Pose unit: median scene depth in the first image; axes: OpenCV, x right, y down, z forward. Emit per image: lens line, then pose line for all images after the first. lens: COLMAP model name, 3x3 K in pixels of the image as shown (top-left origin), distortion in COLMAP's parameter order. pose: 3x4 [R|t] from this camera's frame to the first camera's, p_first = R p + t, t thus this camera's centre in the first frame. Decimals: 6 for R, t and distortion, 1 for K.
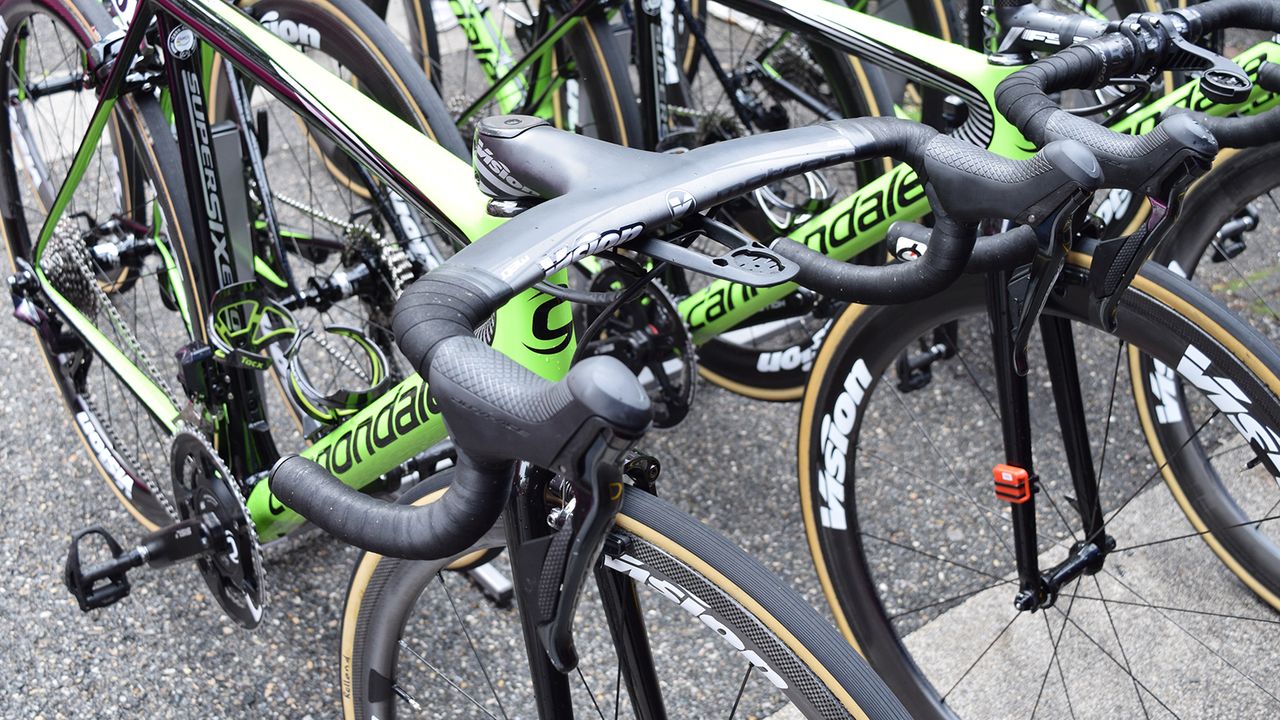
lens RADIAL K [[1520.9, 0, 635.9], [0, 1520.9, 325.7], [0, 0, 1]] dist [-0.069610, 0.003709]
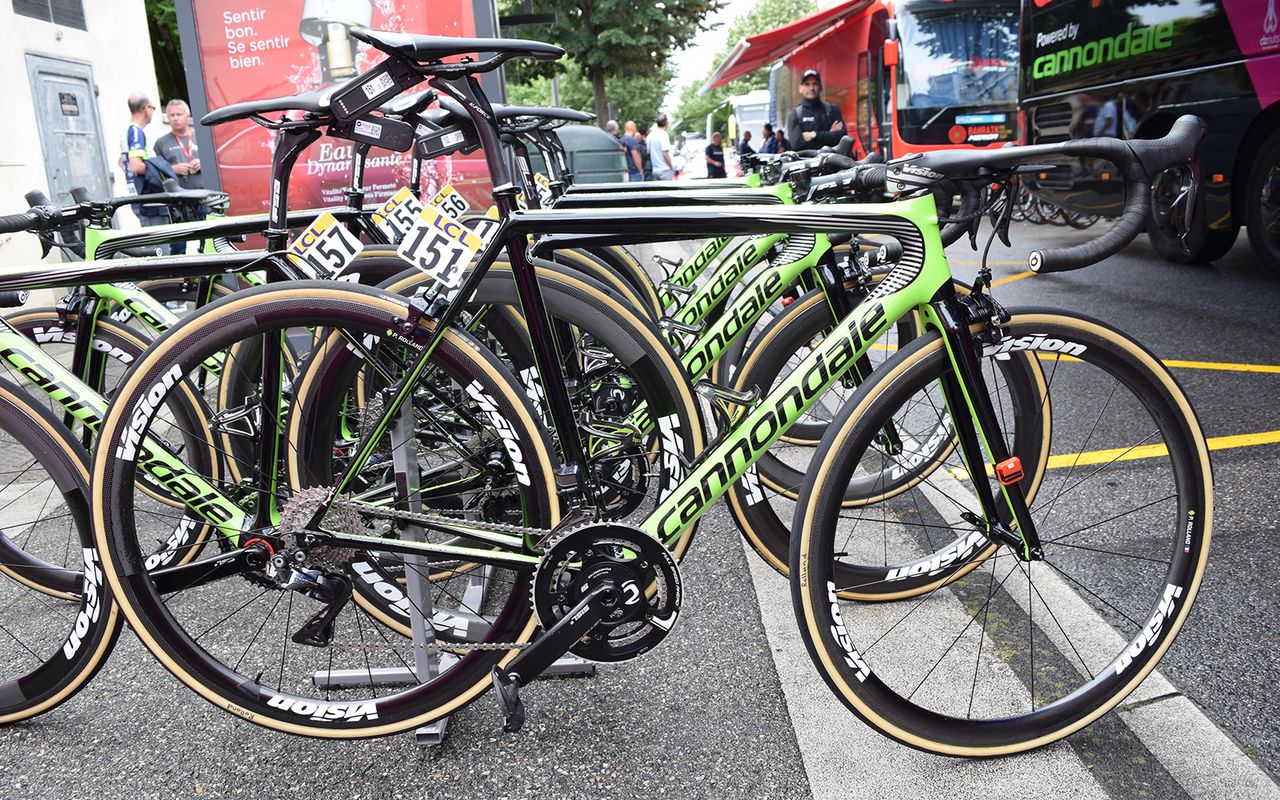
lens RADIAL K [[1002.9, 0, 640.0], [0, 1002.9, 400.0], [0, 0, 1]] dist [-0.091955, 0.010182]
pose [[0.600228, -0.246346, 0.760946, -0.920552], [0.468678, 0.879267, -0.085038, 0.069212], [-0.648126, 0.407681, 0.643218, 0.303034]]
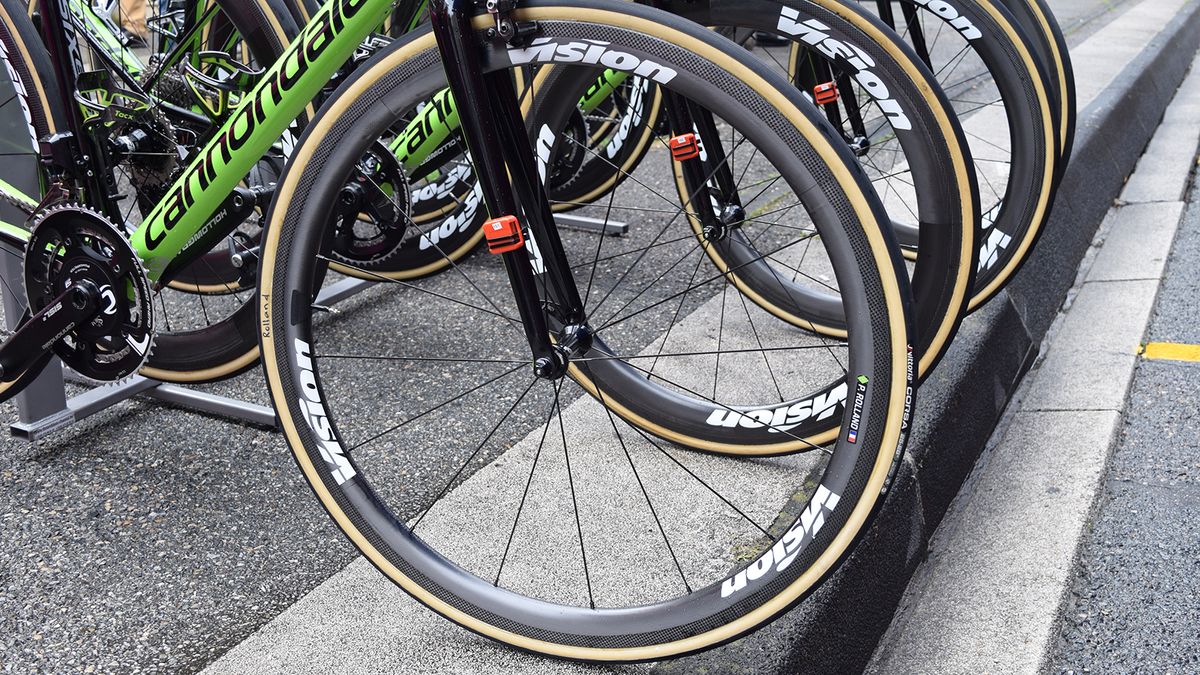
lens RADIAL K [[1292.8, 0, 600.0], [0, 1292.8, 337.5], [0, 0, 1]] dist [-0.057595, -0.005743]
pose [[0.903656, -0.163335, 0.395888, -0.315246], [0.233625, 0.962760, -0.136059, 0.394736], [-0.358922, 0.215440, 0.908163, -0.047479]]
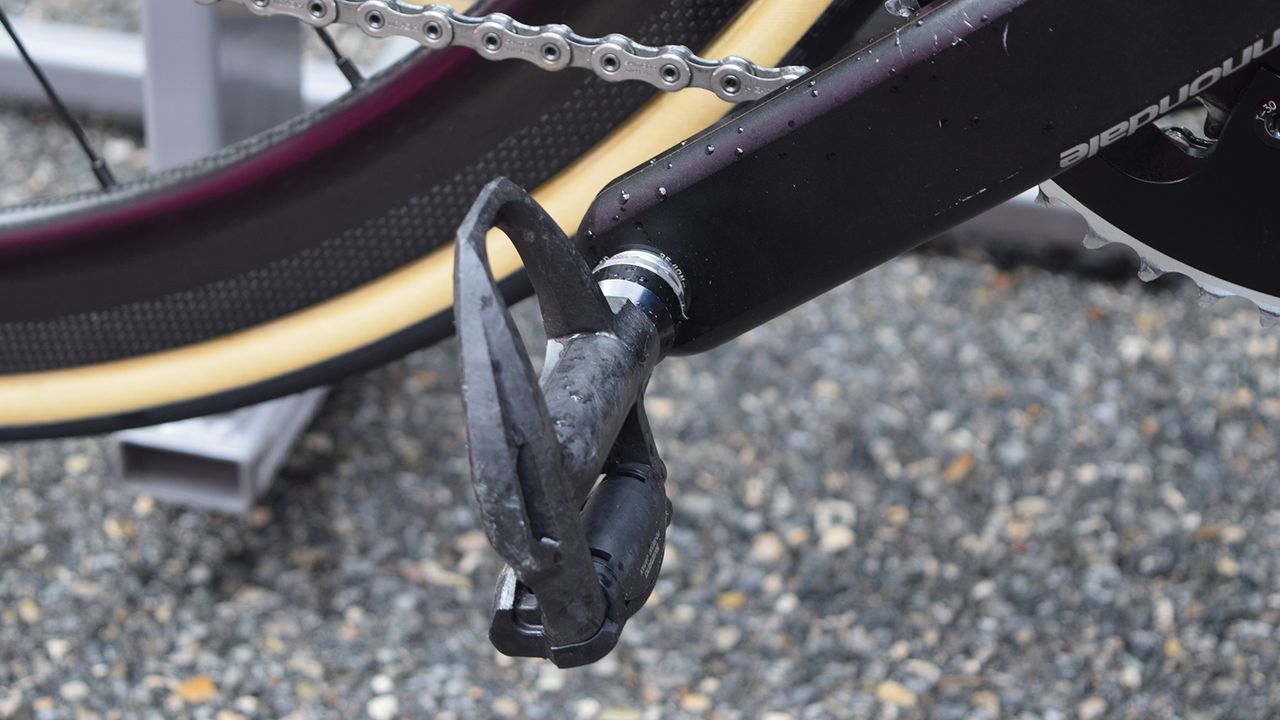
lens RADIAL K [[3180.3, 0, 640.0], [0, 3180.3, 360.0], [0, 0, 1]] dist [0.127837, 0.474158]
pose [[0.797439, -0.340421, 0.498201, -0.569102], [0.309897, 0.939504, 0.145931, 0.109511], [-0.517740, 0.038020, 0.854693, 0.711604]]
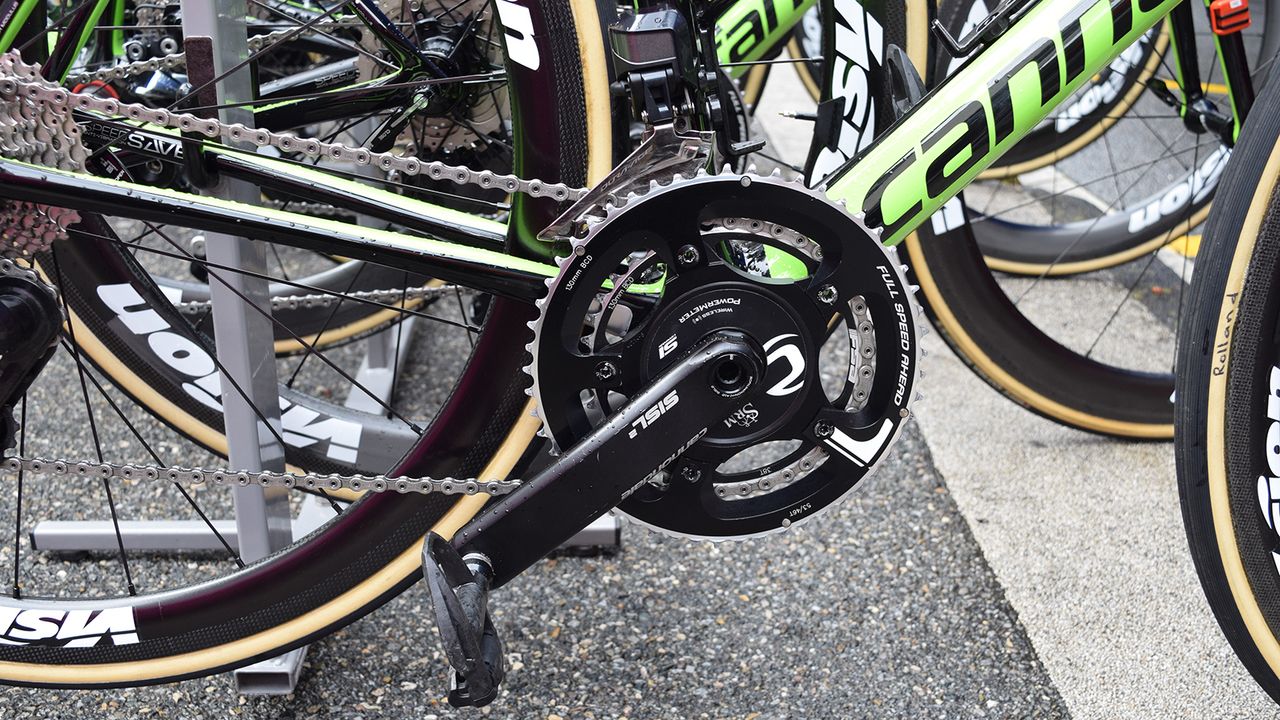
lens RADIAL K [[1316.3, 0, 640.2], [0, 1316.3, 419.6], [0, 0, 1]] dist [-0.062061, 0.002211]
pose [[0.587758, -0.349999, 0.729411, -0.648328], [0.418854, 0.902988, 0.095776, 0.093620], [-0.692171, 0.249224, 0.677338, 0.697397]]
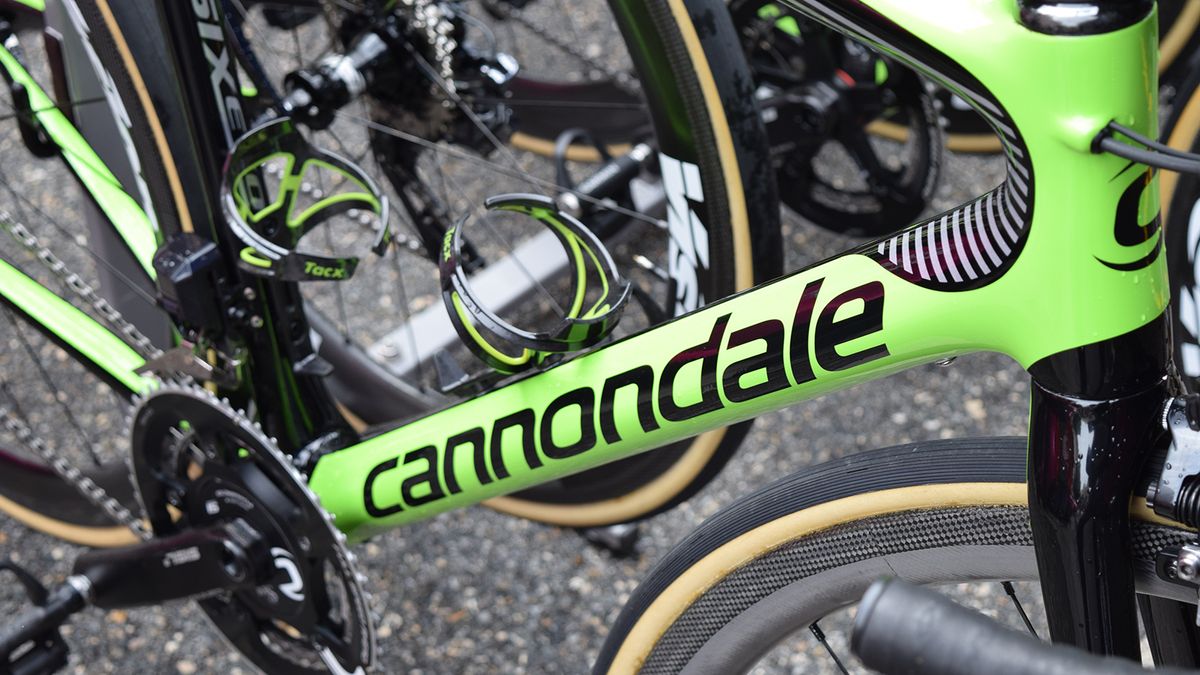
lens RADIAL K [[2313.6, 0, 600.0], [0, 2313.6, 337.5], [0, 0, 1]] dist [0.015471, 0.104140]
pose [[0.987198, -0.133808, 0.086803, -0.209851], [0.117027, 0.977444, 0.175808, -0.082047], [-0.108370, -0.163399, 0.980590, 0.131114]]
